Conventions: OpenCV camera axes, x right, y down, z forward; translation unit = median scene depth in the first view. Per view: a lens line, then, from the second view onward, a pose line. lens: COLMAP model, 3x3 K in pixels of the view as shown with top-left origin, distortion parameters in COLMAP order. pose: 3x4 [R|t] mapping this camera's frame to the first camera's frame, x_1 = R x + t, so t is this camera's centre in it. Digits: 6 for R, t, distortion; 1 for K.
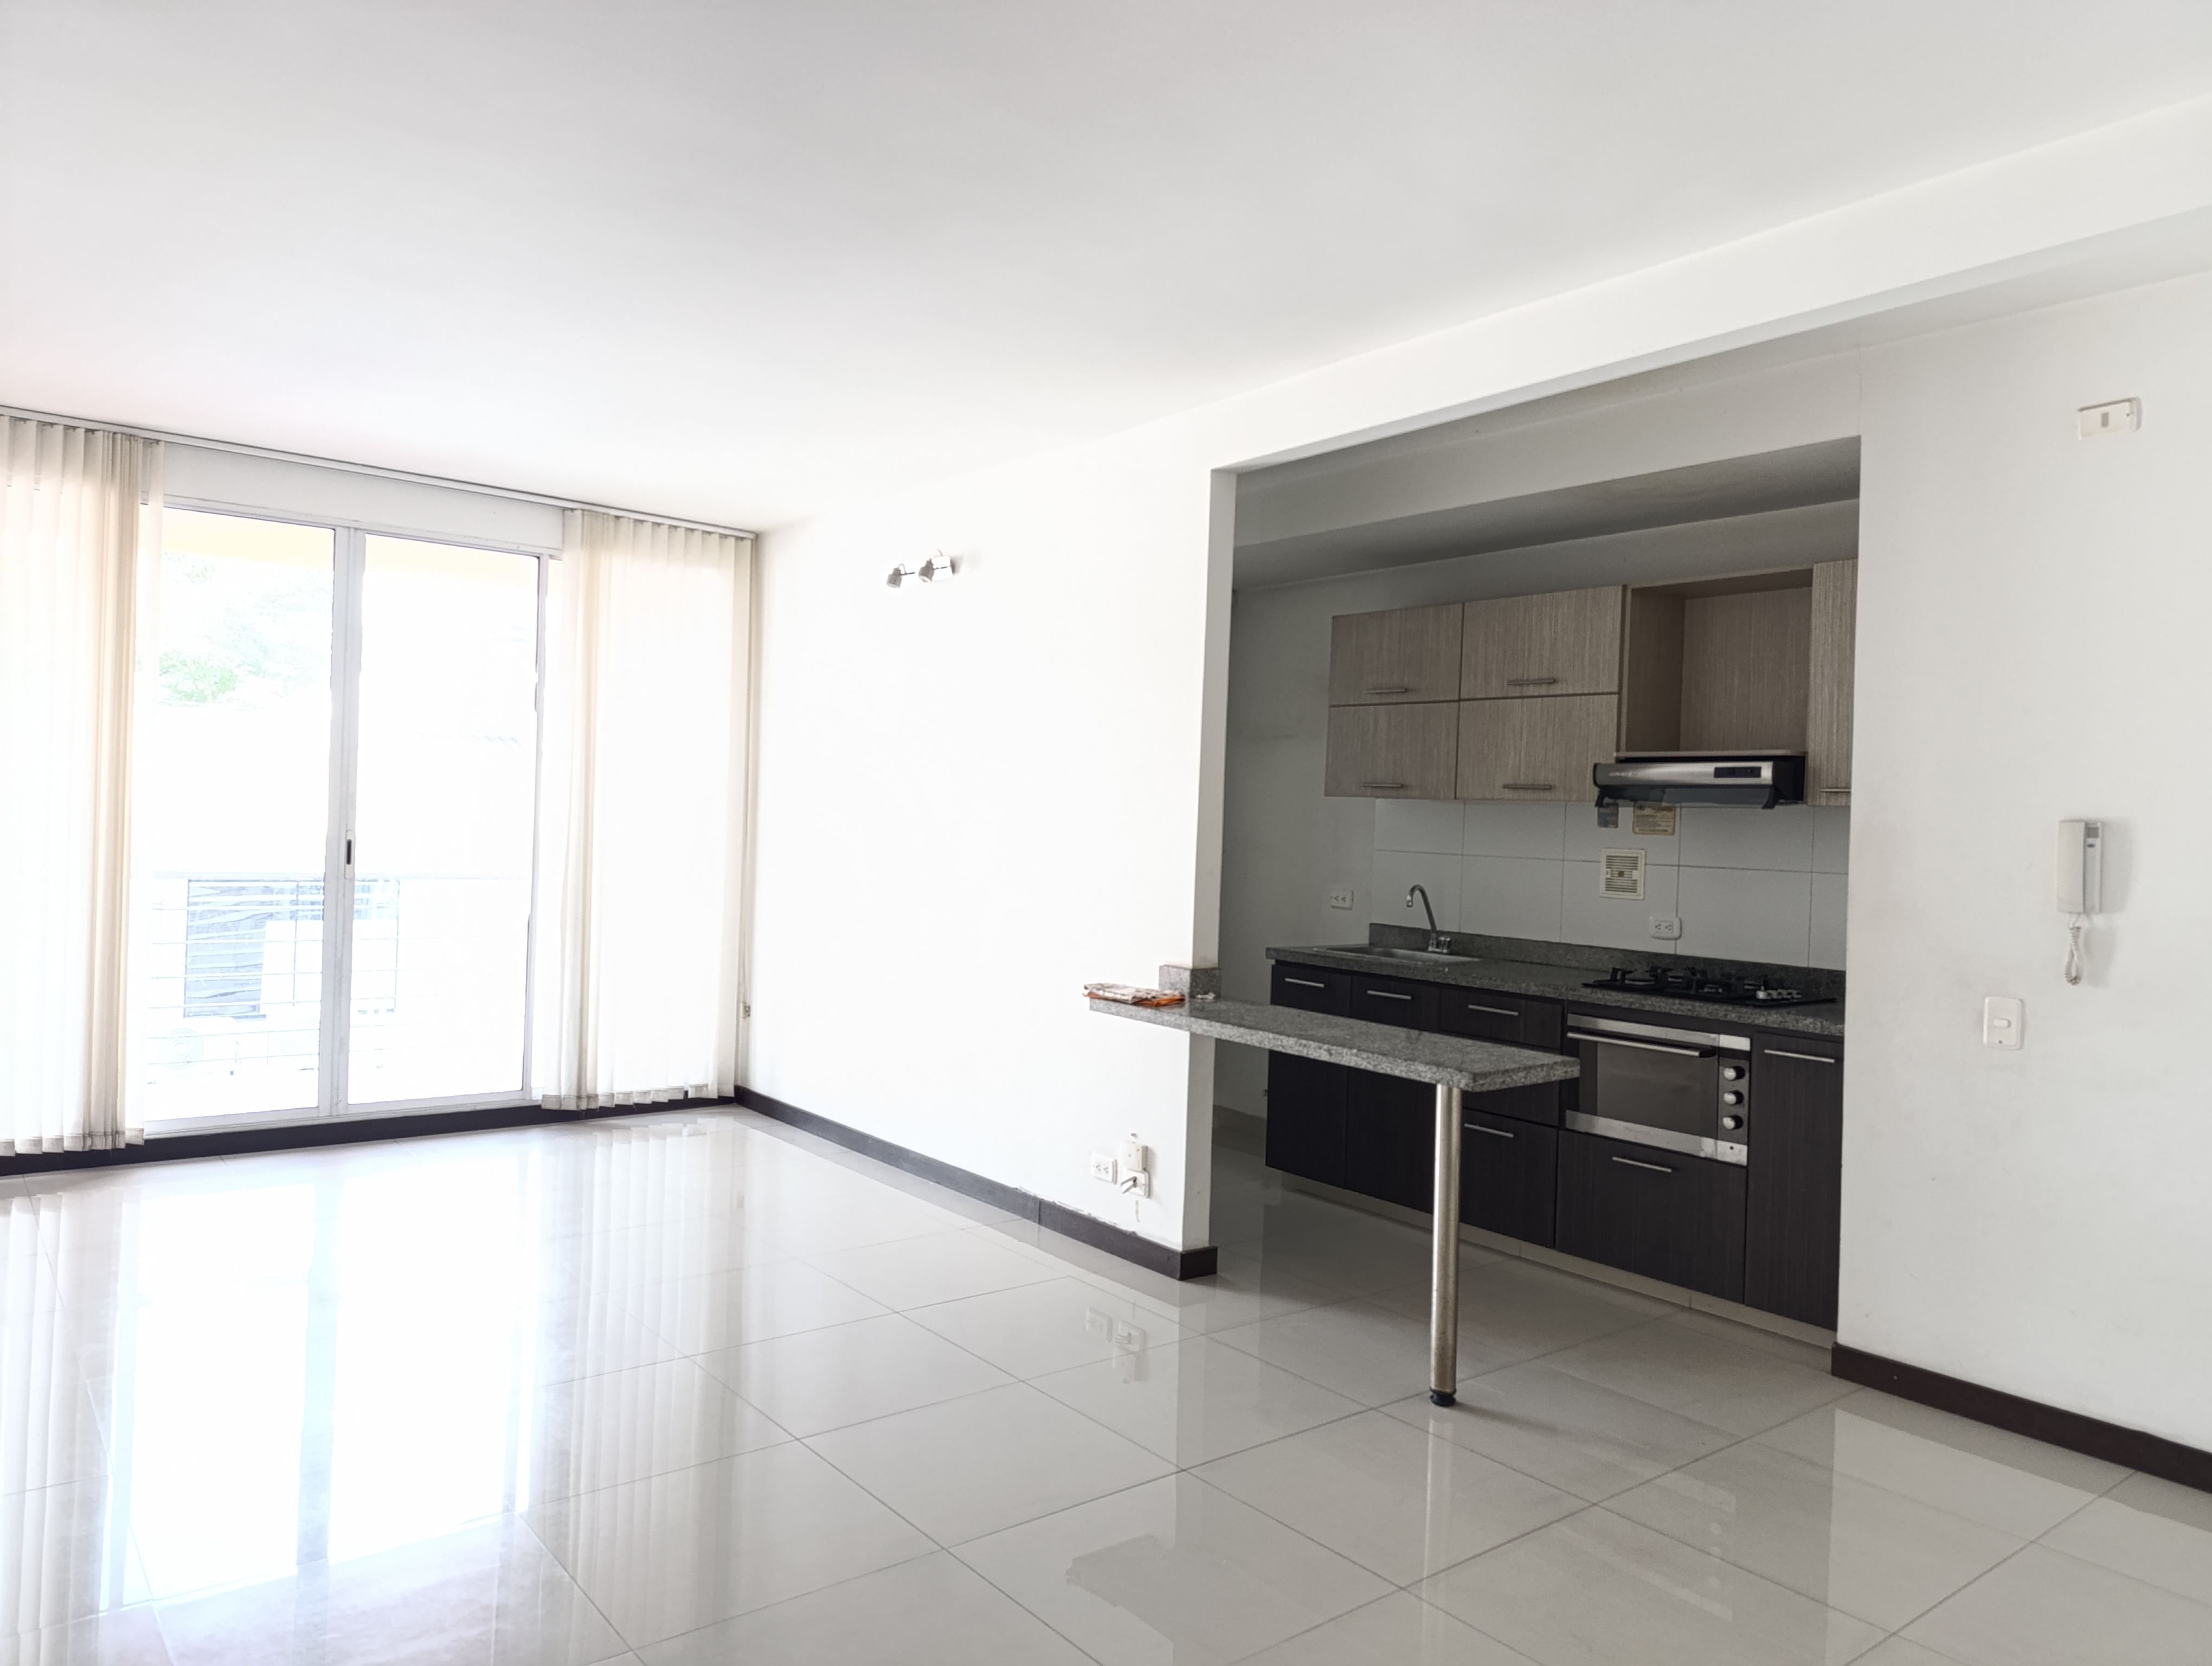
lens RADIAL K [[1508.2, 0, 1069.0], [0, 1508.2, 820.6], [0, 0, 1]] dist [0.002856, -0.030117]
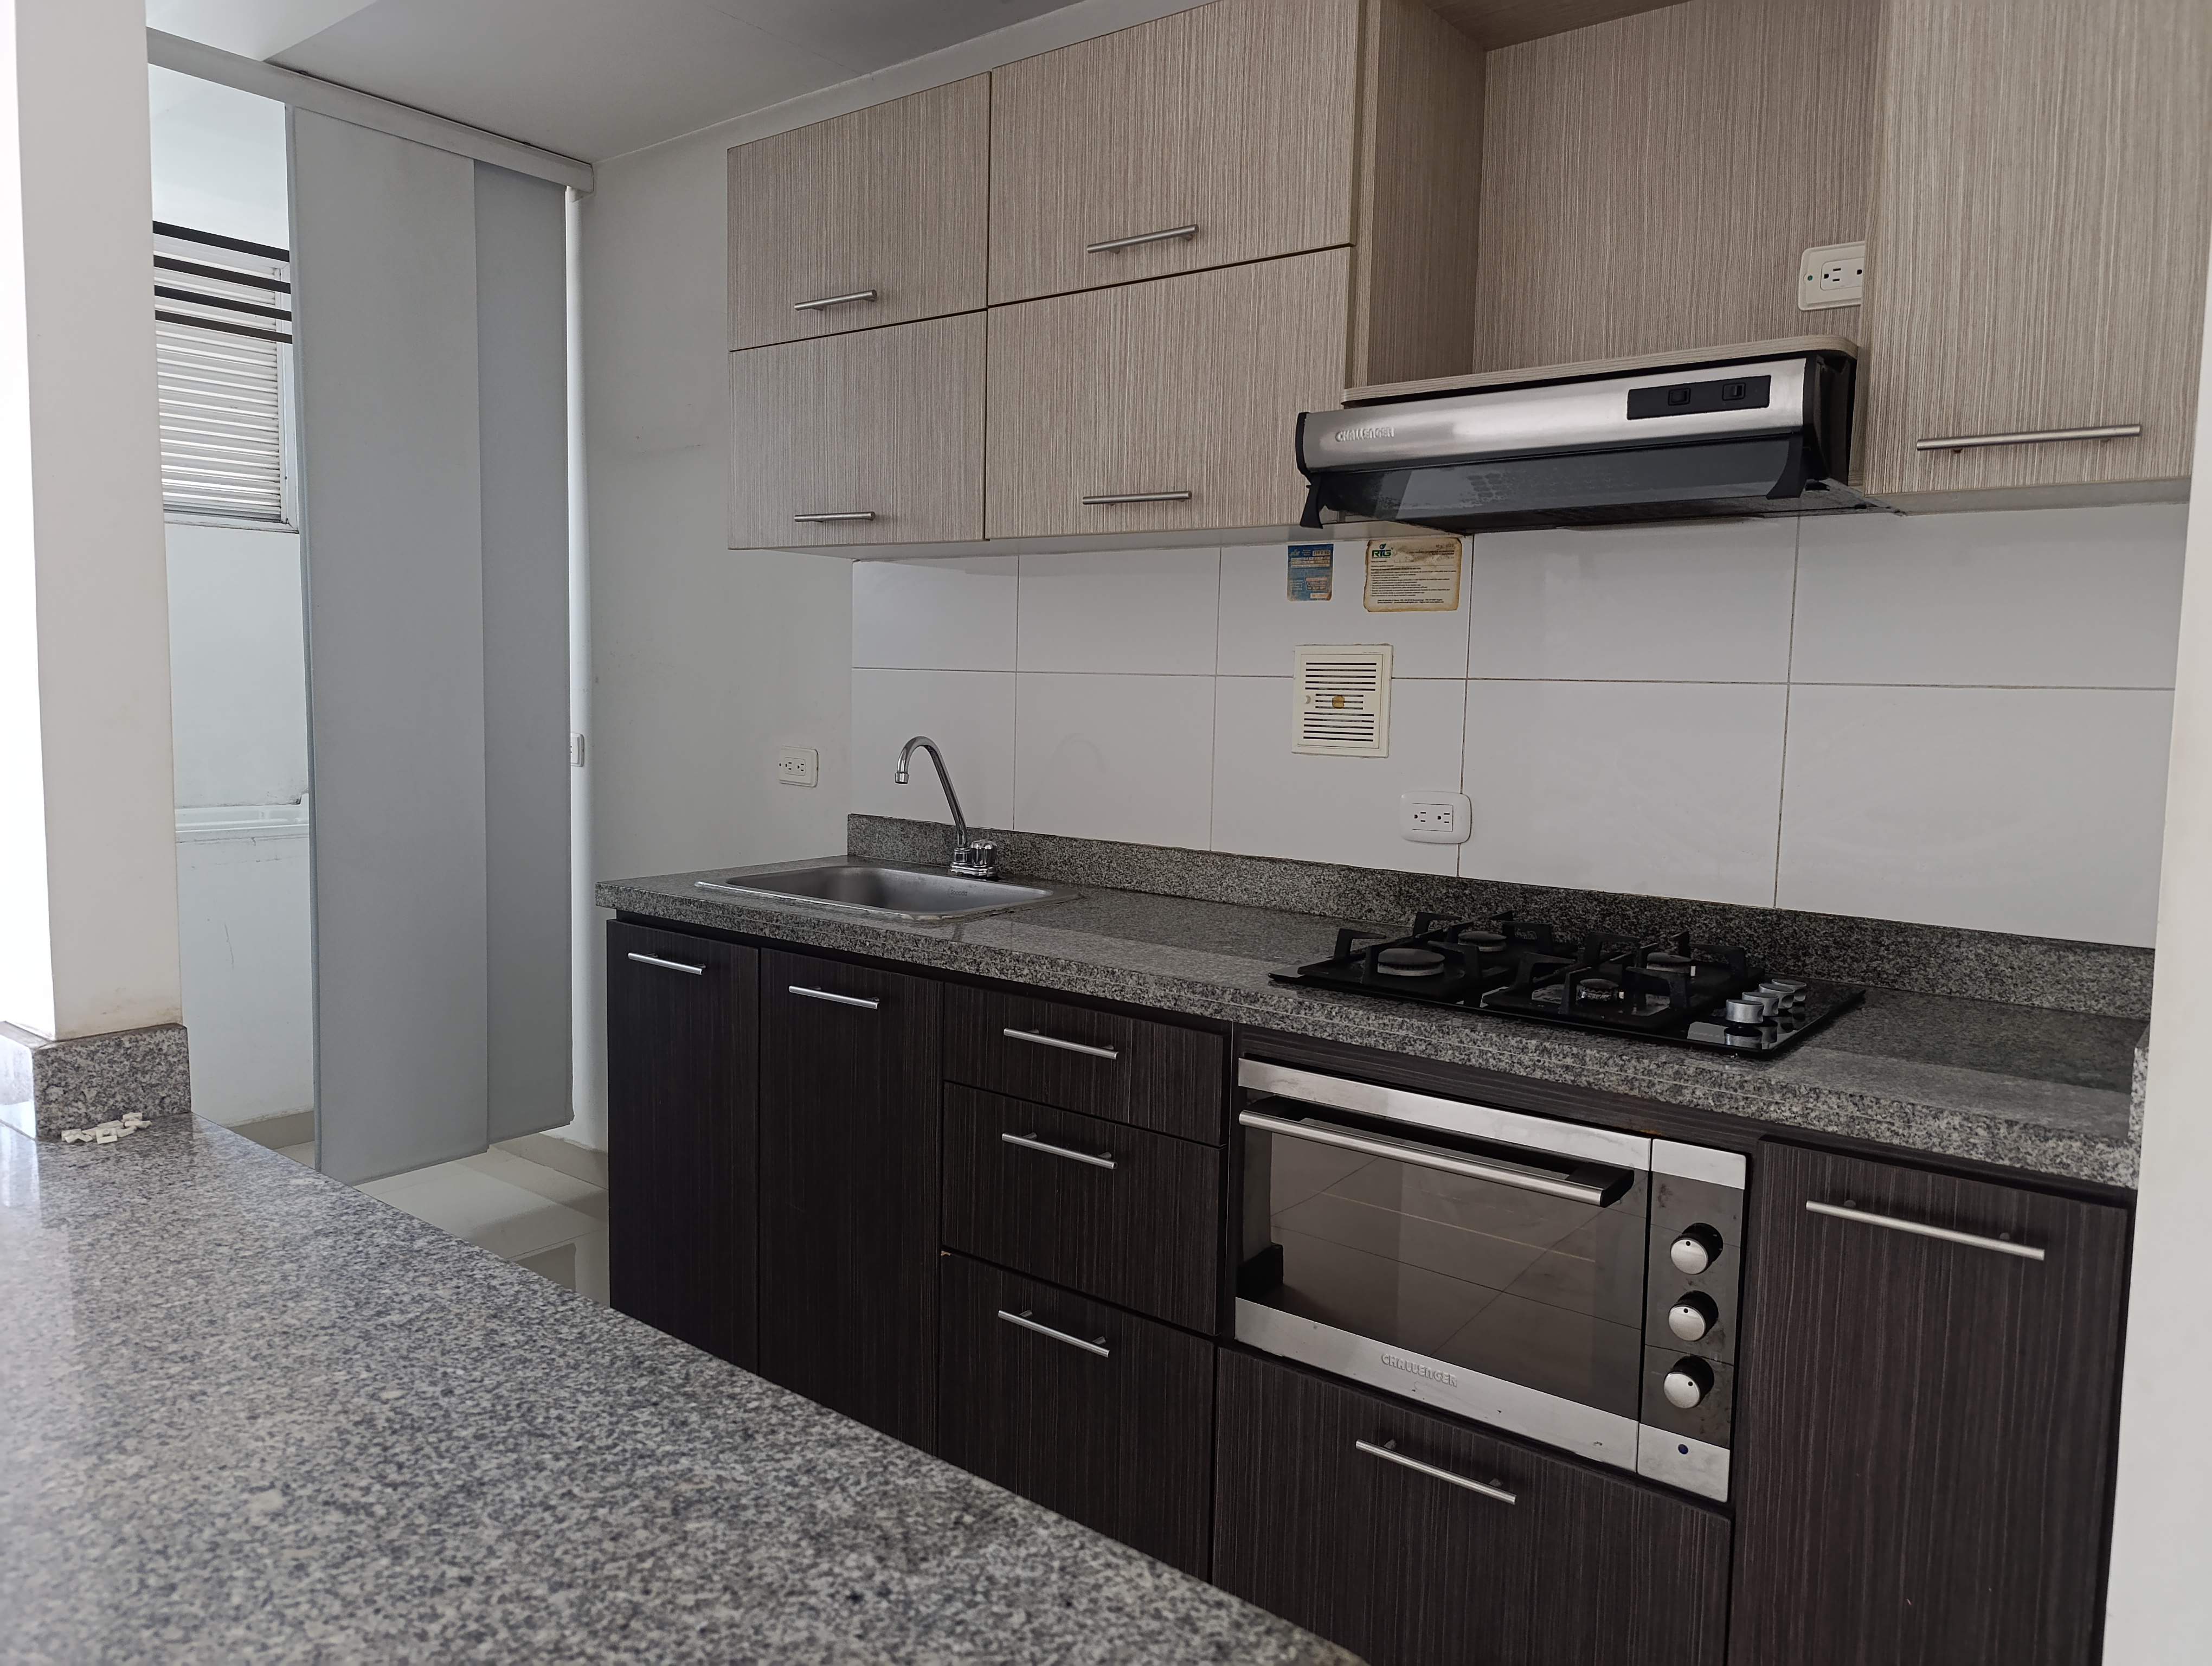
lens RADIAL K [[1508.2, 0, 1103.1], [0, 1508.2, 826.2], [0, 0, 1]] dist [0.002856, -0.030117]
pose [[0.966788, -0.039573, 0.252498, 0.195334], [0.013779, 0.994574, 0.103117, 0.026875], [-0.255208, -0.096213, 0.962087, 0.621902]]
